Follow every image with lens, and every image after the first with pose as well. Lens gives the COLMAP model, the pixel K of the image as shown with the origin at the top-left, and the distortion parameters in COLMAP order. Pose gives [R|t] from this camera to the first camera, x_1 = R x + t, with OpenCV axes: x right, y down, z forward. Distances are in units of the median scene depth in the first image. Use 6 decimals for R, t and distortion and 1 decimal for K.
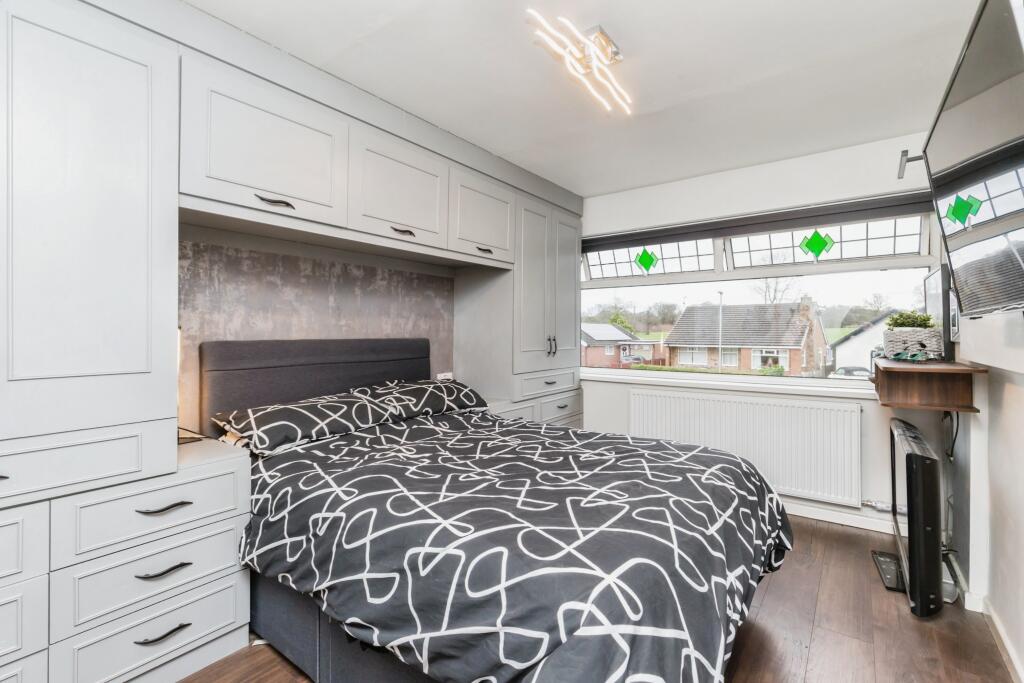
lens RADIAL K [[459.5, 0, 510.3], [0, 459.5, 344.7], [0, 0, 1]] dist [0.004719, 0.000199]
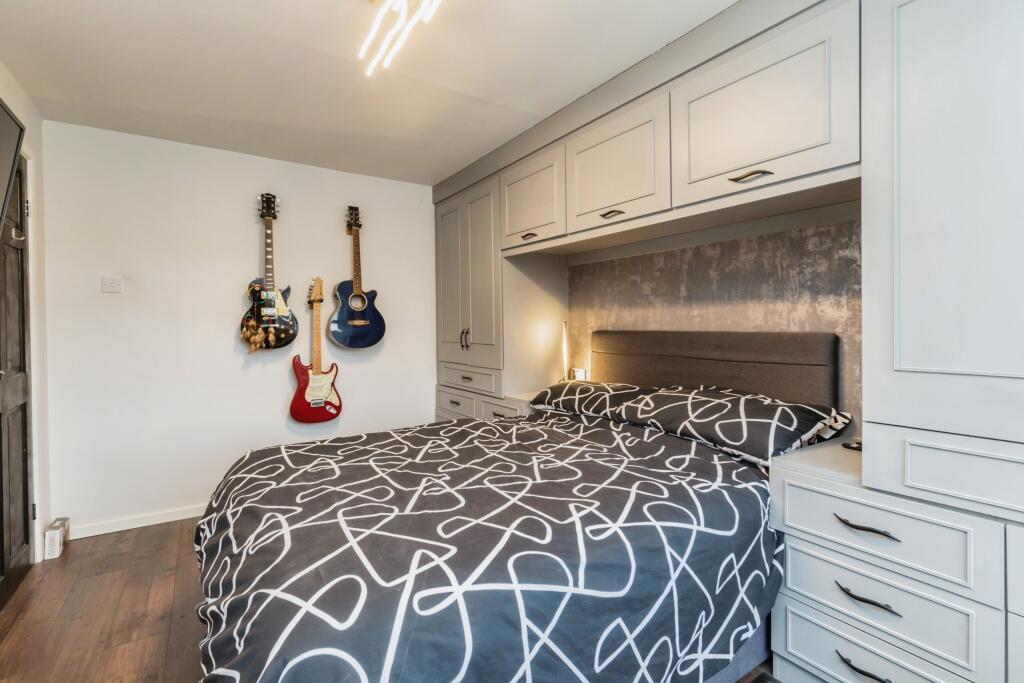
lens RADIAL K [[490.6, 0, 511.0], [0, 490.6, 298.0], [0, 0, 1]] dist [0.268194, 0.000056]
pose [[-0.355164, -0.035944, -0.934113, 0.668326], [-0.006743, 0.999333, -0.035890, -0.039307], [0.934780, -0.006448, -0.355169, 1.010424]]
